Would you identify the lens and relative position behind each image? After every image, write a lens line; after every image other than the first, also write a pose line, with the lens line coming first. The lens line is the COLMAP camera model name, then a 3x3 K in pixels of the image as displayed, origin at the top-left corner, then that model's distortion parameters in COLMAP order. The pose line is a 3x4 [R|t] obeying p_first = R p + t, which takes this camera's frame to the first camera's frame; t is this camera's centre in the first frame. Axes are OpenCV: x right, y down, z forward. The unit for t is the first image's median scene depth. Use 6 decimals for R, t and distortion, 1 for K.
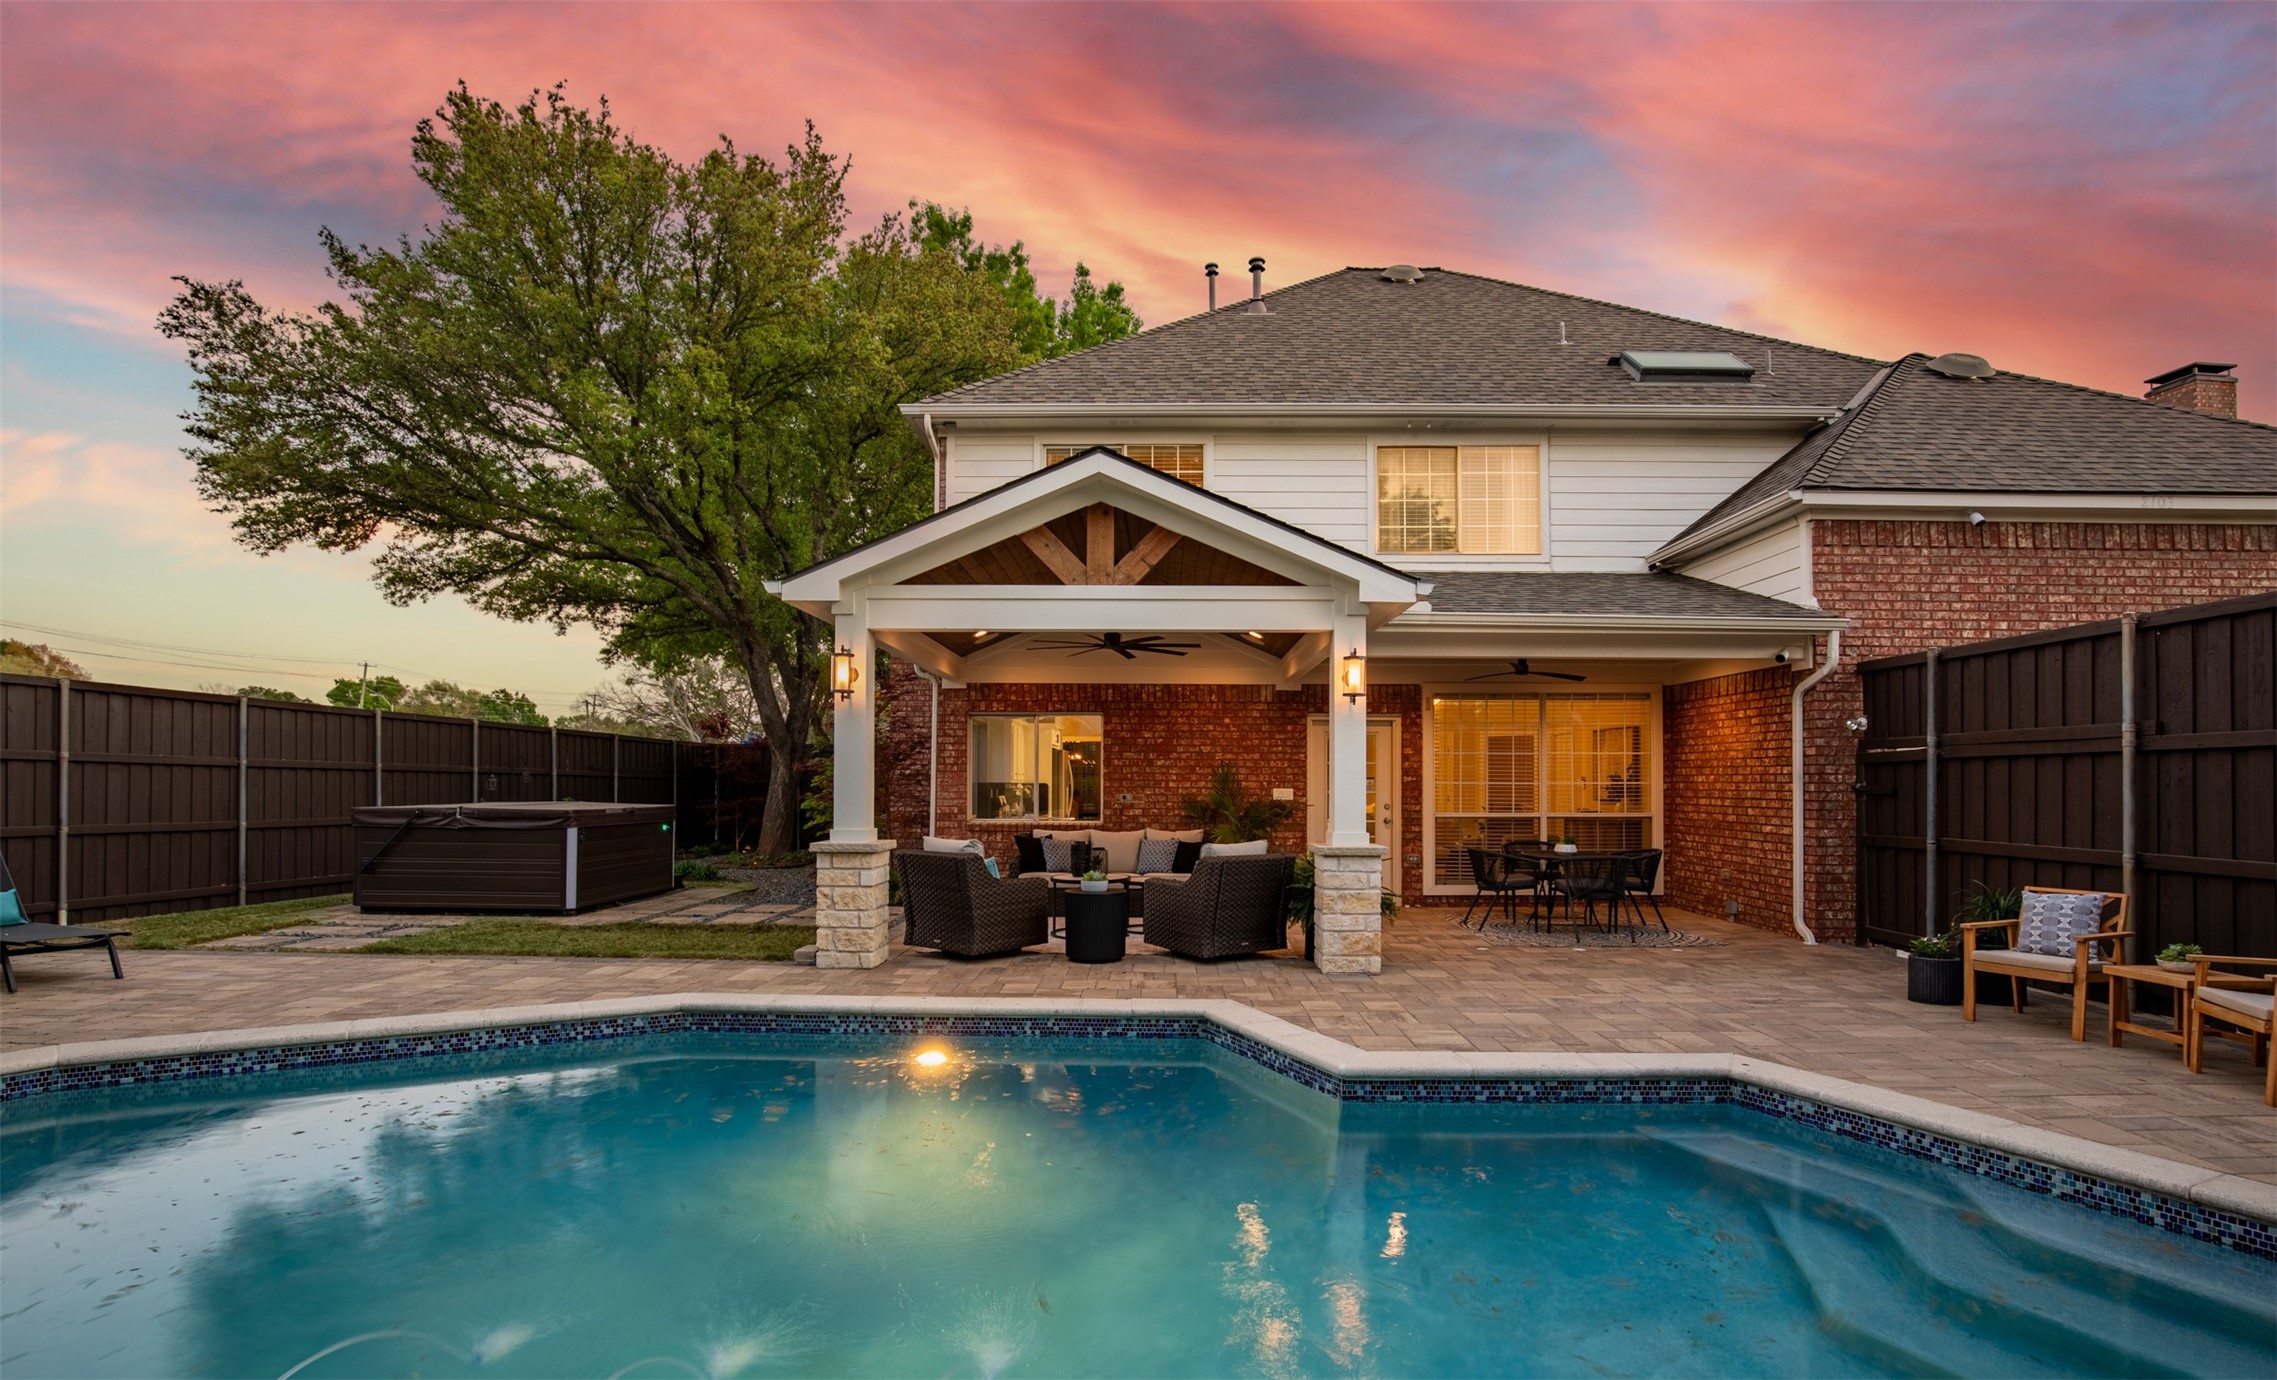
lens RADIAL K [[1068.1, 0, 1141.3], [0, 1068.1, 769.4], [0, 0, 1]] dist [-0.005629, -0.000382]
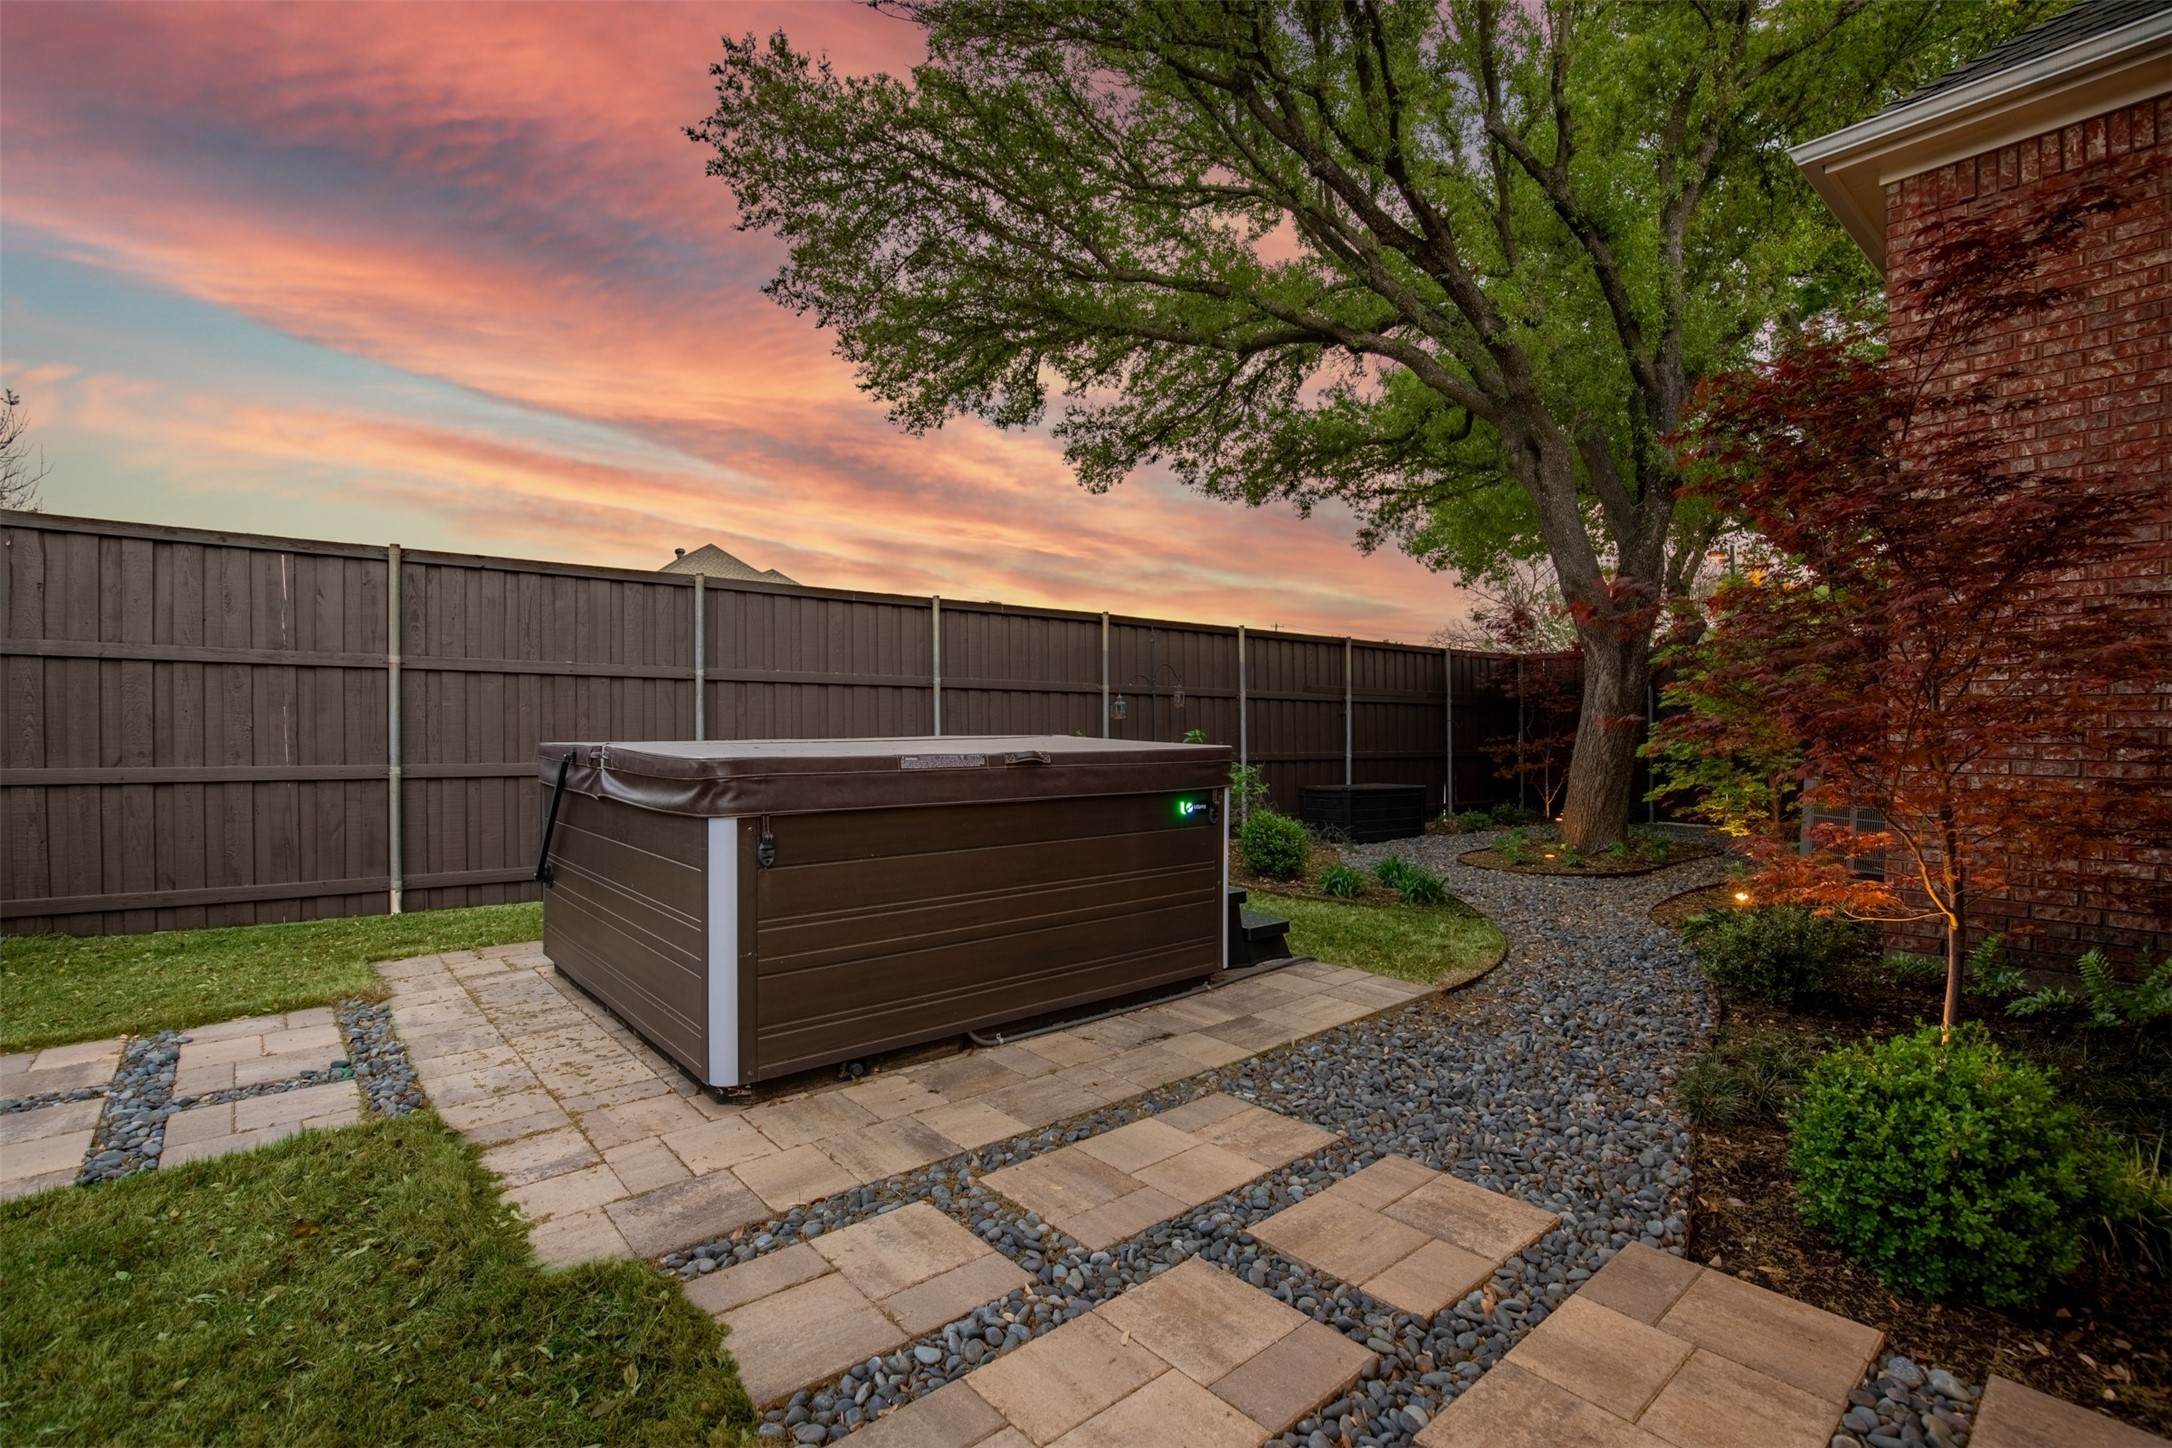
lens RADIAL K [[995.3, 0, 1075.5], [0, 995.3, 719.3], [0, 0, 1]] dist [-0.023723, -0.000526]
pose [[0.656196, -0.006055, -0.754567, -0.226003], [0.012192, 0.999922, 0.002579, 0.024020], [0.754492, -0.010892, 0.656218, 0.774470]]
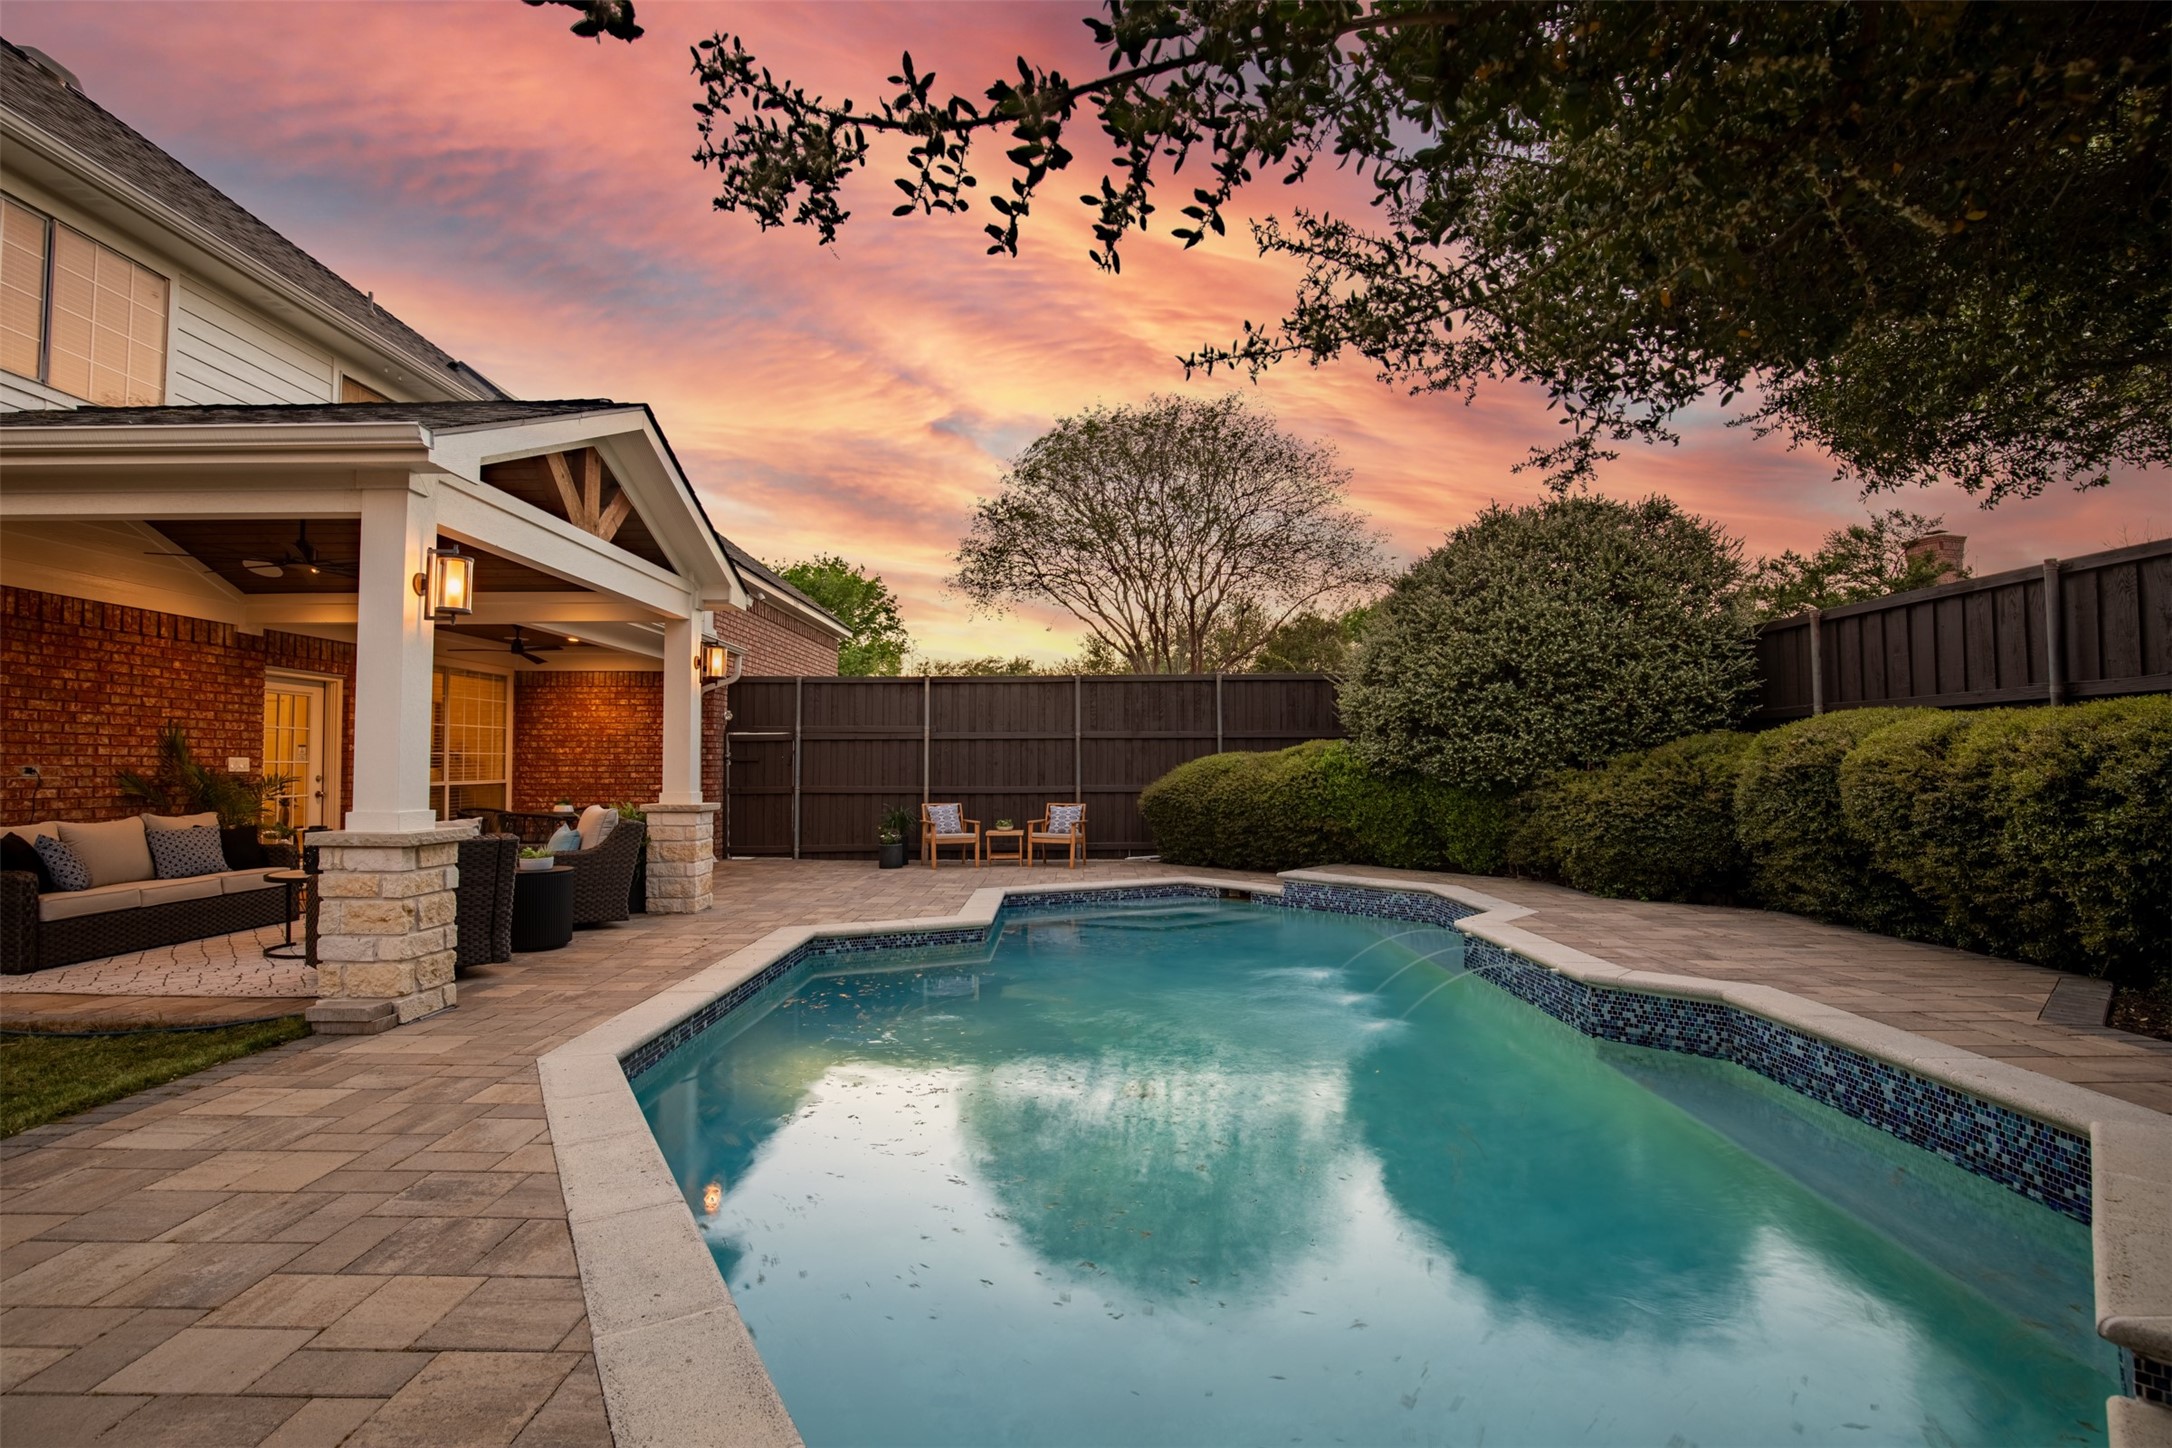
lens RADIAL K [[995.3, 0, 1089.6], [0, 995.3, 723.0], [0, 0, 1]] dist [-0.023723, -0.000526]
pose [[-0.025877, 0.037347, 0.998967, -0.601909], [-0.010347, 0.999238, -0.037626, 0.013005], [-0.999612, -0.011310, -0.025470, 0.392830]]
